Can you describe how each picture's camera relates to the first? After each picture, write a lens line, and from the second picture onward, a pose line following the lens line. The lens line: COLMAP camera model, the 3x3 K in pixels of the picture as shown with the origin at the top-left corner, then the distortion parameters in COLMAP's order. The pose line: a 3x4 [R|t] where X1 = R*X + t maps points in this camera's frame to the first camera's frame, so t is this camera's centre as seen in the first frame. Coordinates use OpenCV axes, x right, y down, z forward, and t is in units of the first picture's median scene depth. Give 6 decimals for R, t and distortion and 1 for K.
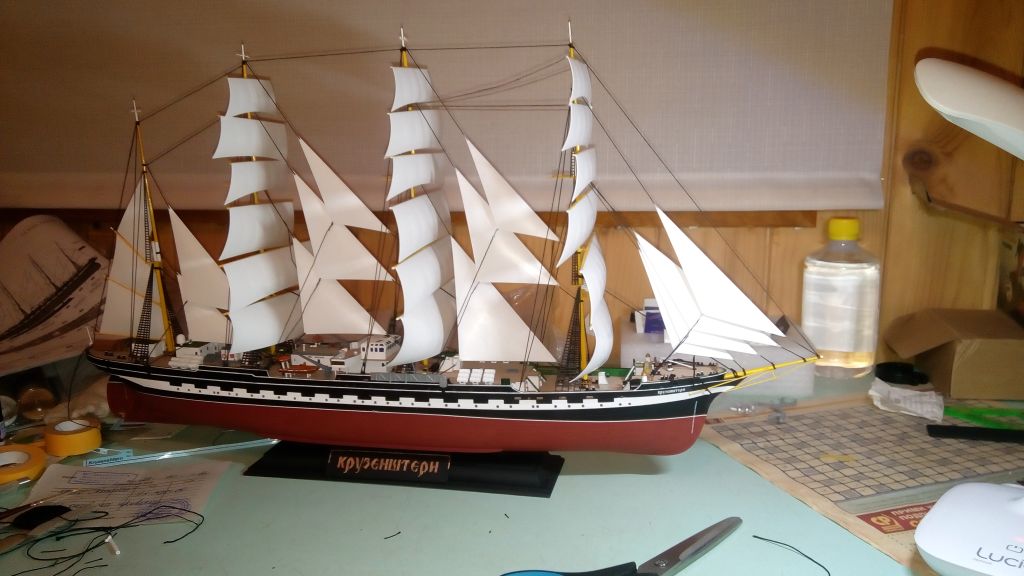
lens RADIAL K [[849.4, 0, 513.3], [0, 849.4, 283.8], [0, 0, 1]] dist [0.154555, -0.314483]
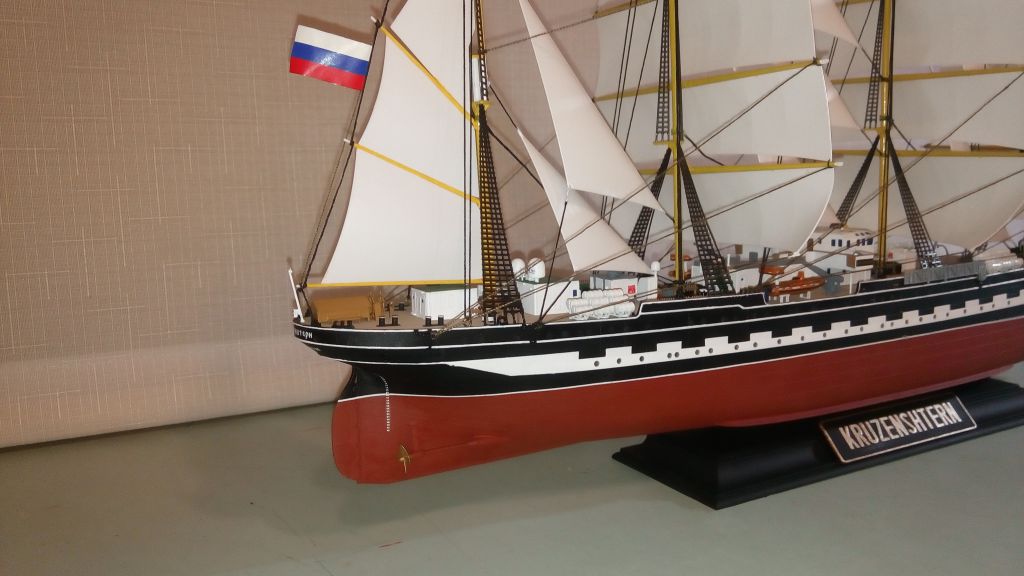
lens RADIAL K [[849.4, 0, 513.3], [0, 849.4, 283.8], [0, 0, 1]] dist [0.154555, -0.314483]
pose [[0.745792, -0.089531, 0.660135, -0.754768], [0.128394, 0.991667, -0.010558, 0.081260], [-0.653689, 0.092631, 0.751073, 0.705993]]
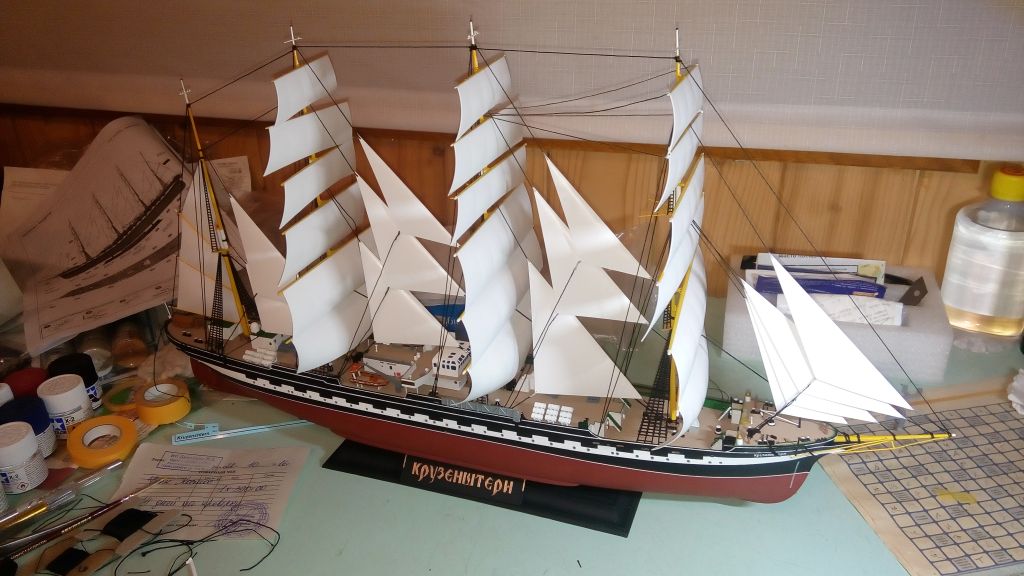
lens RADIAL K [[847.4, 0, 512.0], [0, 847.4, 288.0], [0, 0, 1]] dist [0.124792, -0.215816]
pose [[0.989913, 0.047560, -0.133453, 0.028378], [-0.008837, 0.960863, 0.276882, -0.263968], [0.141399, -0.272910, 0.951592, 0.150244]]
